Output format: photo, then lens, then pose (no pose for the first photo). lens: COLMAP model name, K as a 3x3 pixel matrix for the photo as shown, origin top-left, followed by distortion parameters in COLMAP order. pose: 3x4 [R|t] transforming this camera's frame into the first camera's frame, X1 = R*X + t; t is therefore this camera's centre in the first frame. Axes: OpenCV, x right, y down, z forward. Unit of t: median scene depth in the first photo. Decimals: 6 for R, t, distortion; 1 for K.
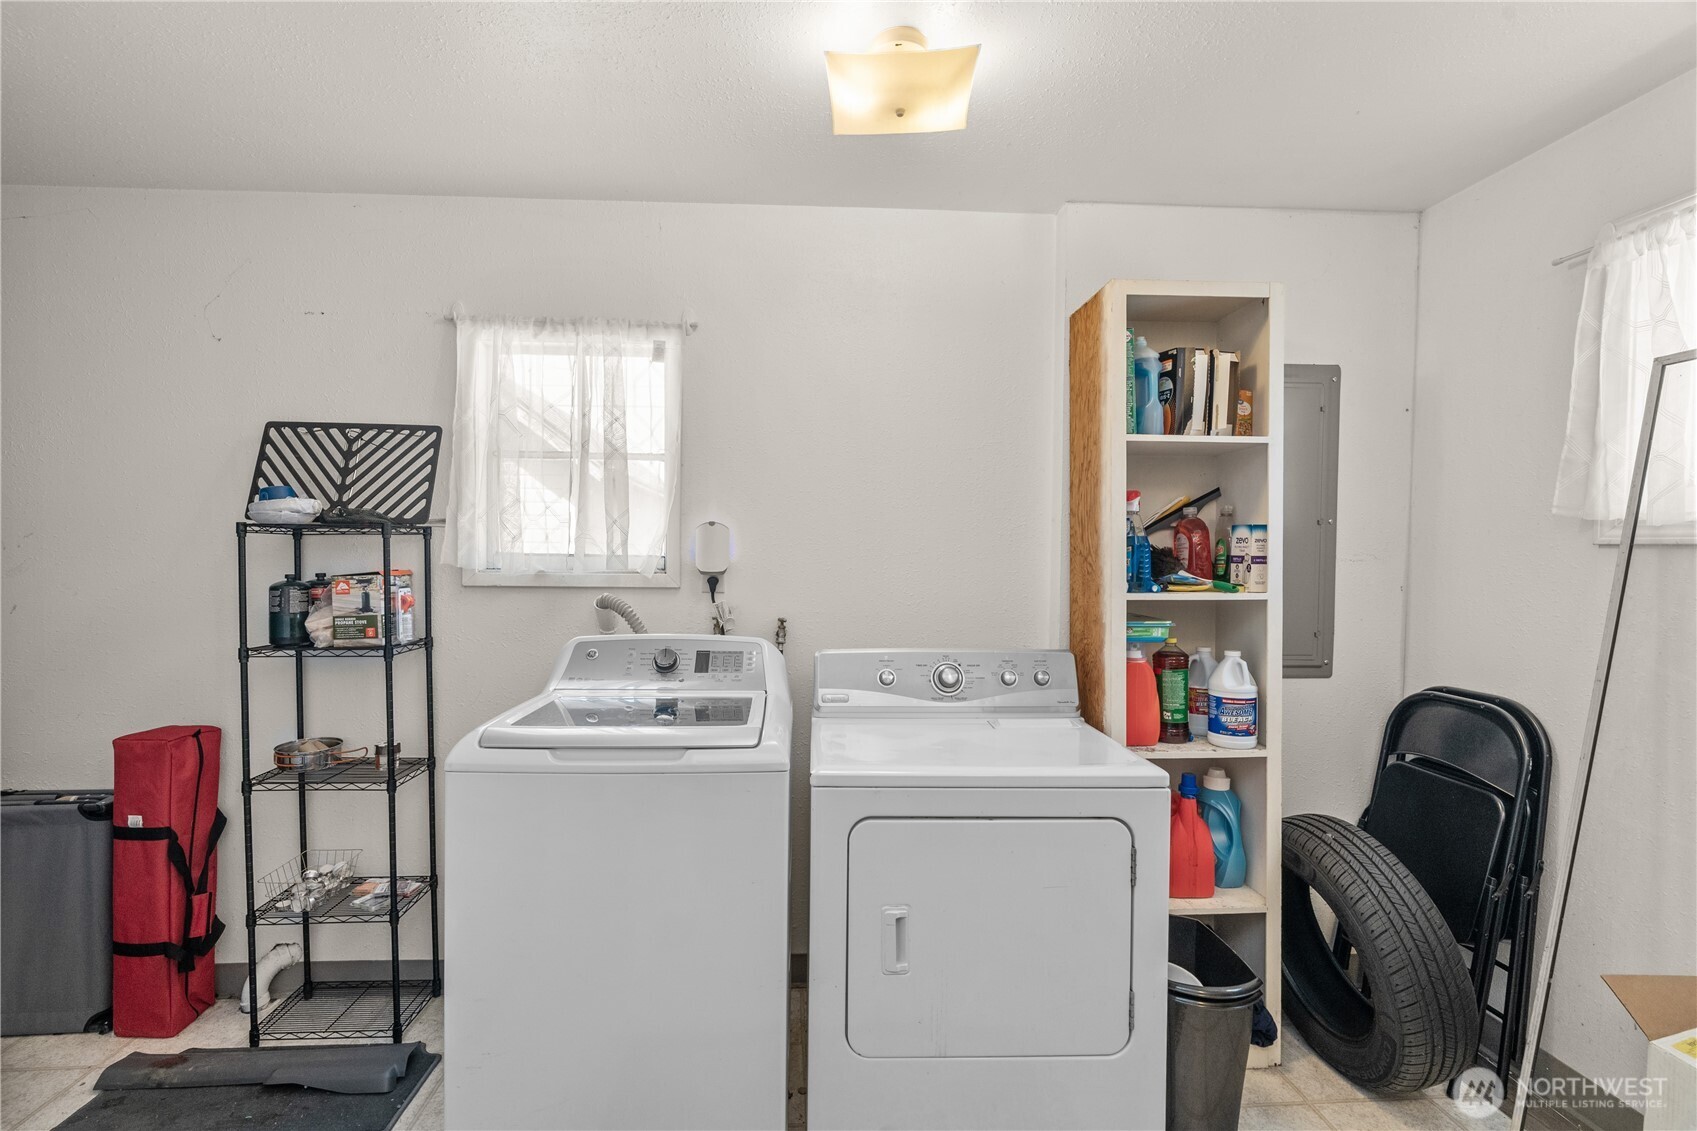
lens RADIAL K [[767.1, 0, 842.7], [0, 767.1, 572.7], [0, 0, 1]] dist [-0.007722, 0.004223]
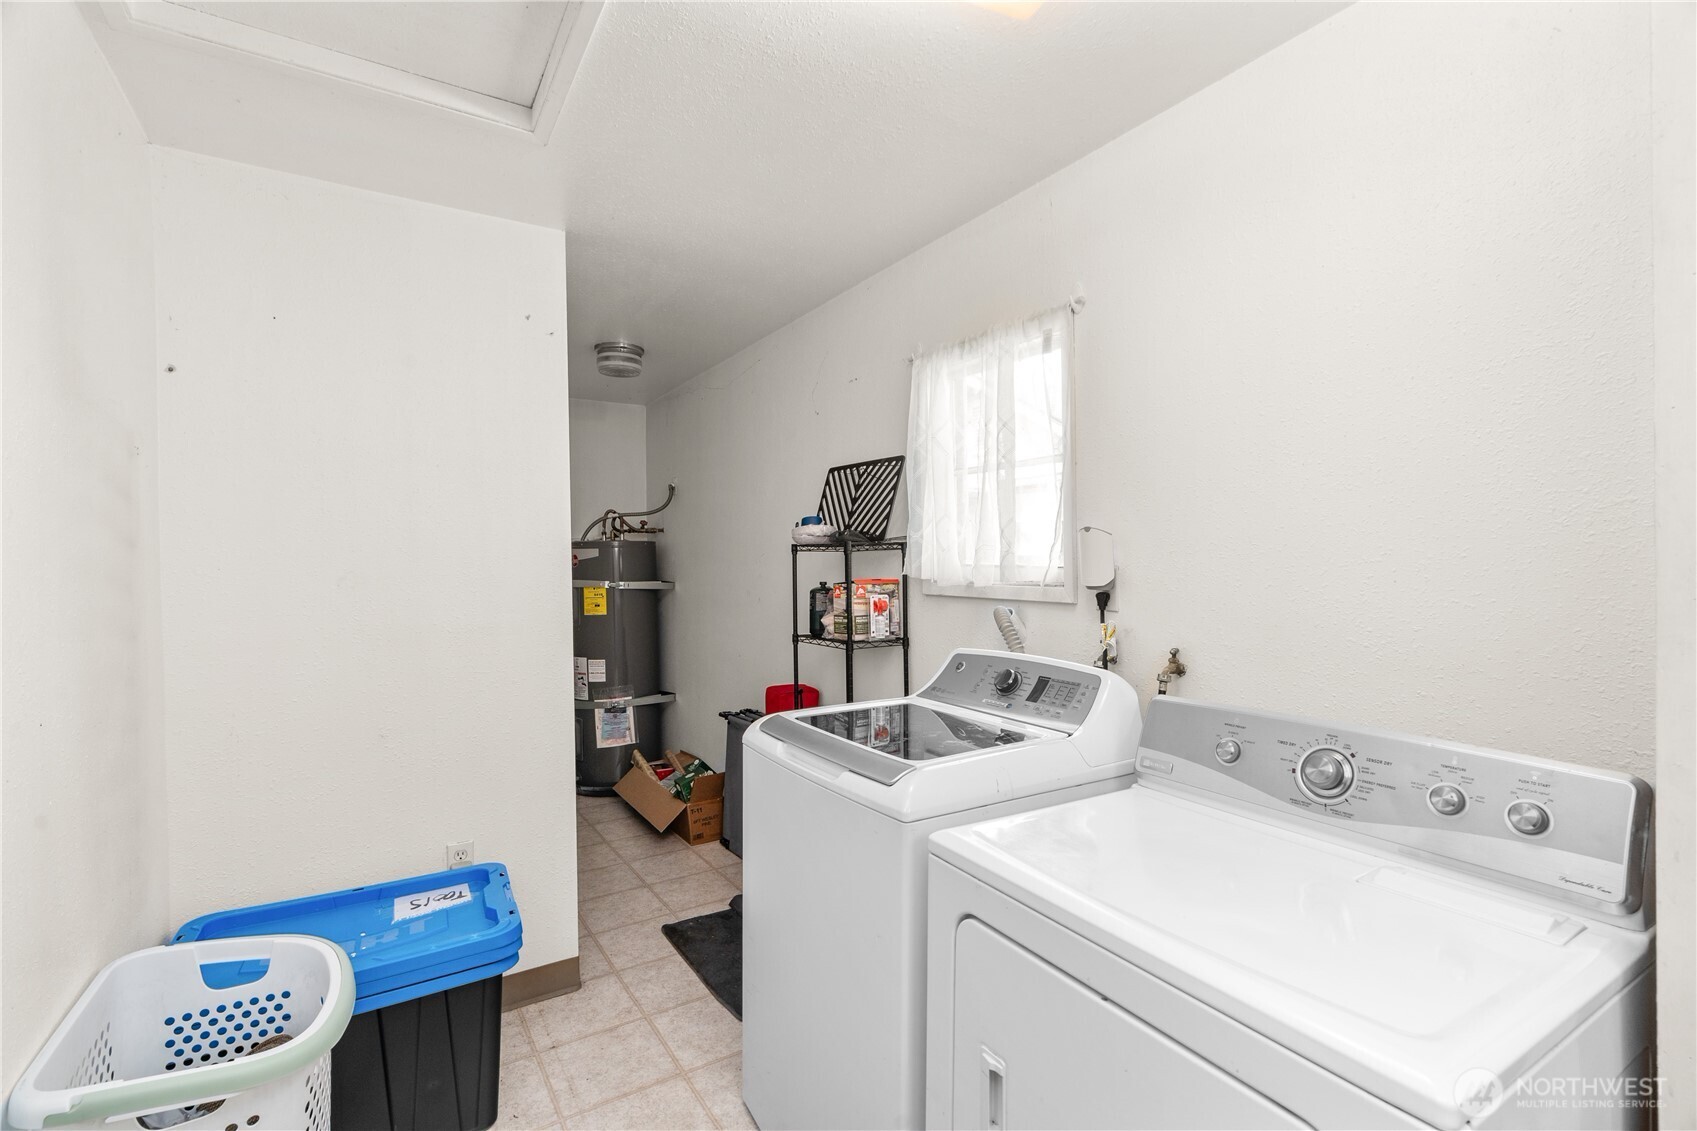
lens RADIAL K [[767.1, 0, 846.1], [0, 767.1, 561.1], [0, 0, 1]] dist [-0.007722, 0.004223]
pose [[0.500722, -0.008250, -0.865569, 0.434516], [-0.010012, 0.999832, -0.015322, -0.013188], [0.865550, 0.016338, 0.500556, 0.352482]]
